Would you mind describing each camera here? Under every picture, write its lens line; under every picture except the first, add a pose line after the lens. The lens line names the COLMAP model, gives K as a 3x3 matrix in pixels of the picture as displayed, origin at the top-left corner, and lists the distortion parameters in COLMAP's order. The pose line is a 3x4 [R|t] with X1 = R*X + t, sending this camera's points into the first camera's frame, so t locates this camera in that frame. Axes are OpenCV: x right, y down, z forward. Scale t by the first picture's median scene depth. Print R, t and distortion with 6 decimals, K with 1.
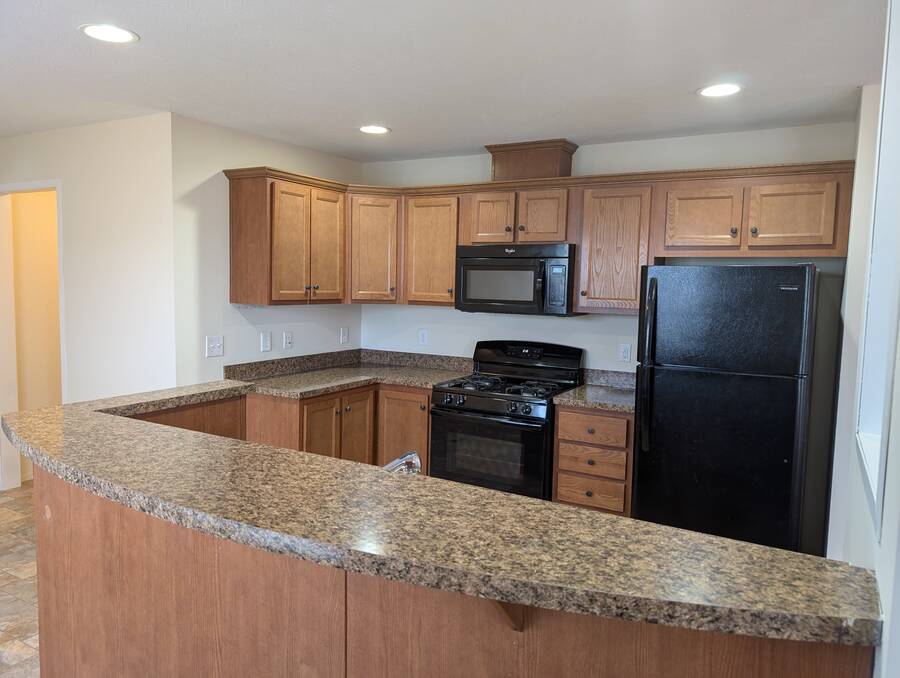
lens RADIAL K [[655.2, 0, 443.0], [0, 655.2, 337.7], [0, 0, 1]] dist [0.081728, 0.002289]
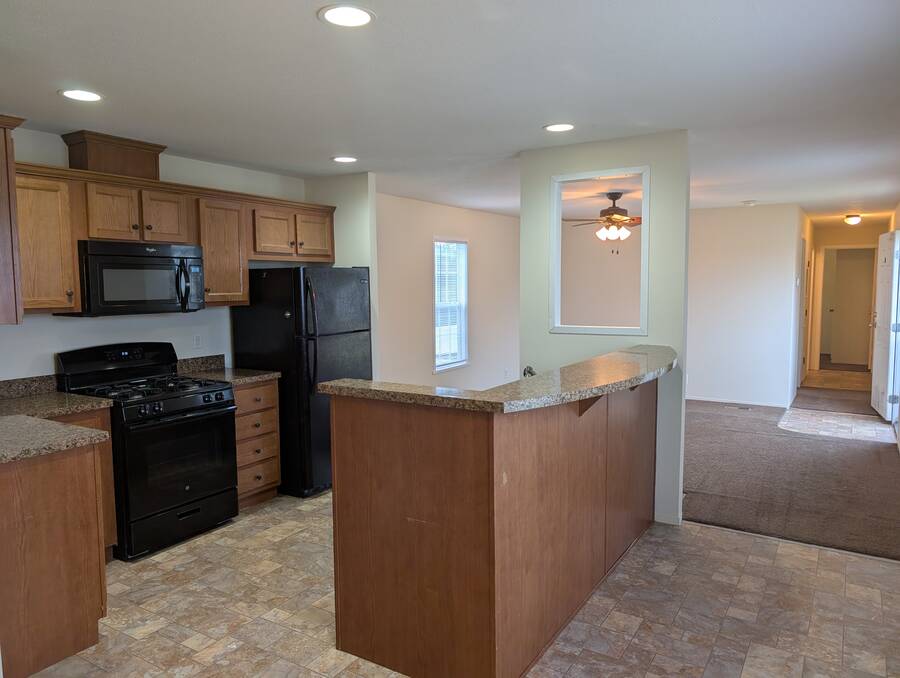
lens RADIAL K [[655.2, 0, 443.0], [0, 655.2, 337.7], [0, 0, 1]] dist [0.081728, 0.002289]
pose [[0.049481, -0.111225, 0.992563, -0.880449], [0.101768, 0.989169, 0.105771, -0.062852], [-0.993577, 0.095777, 0.060264, 0.513638]]
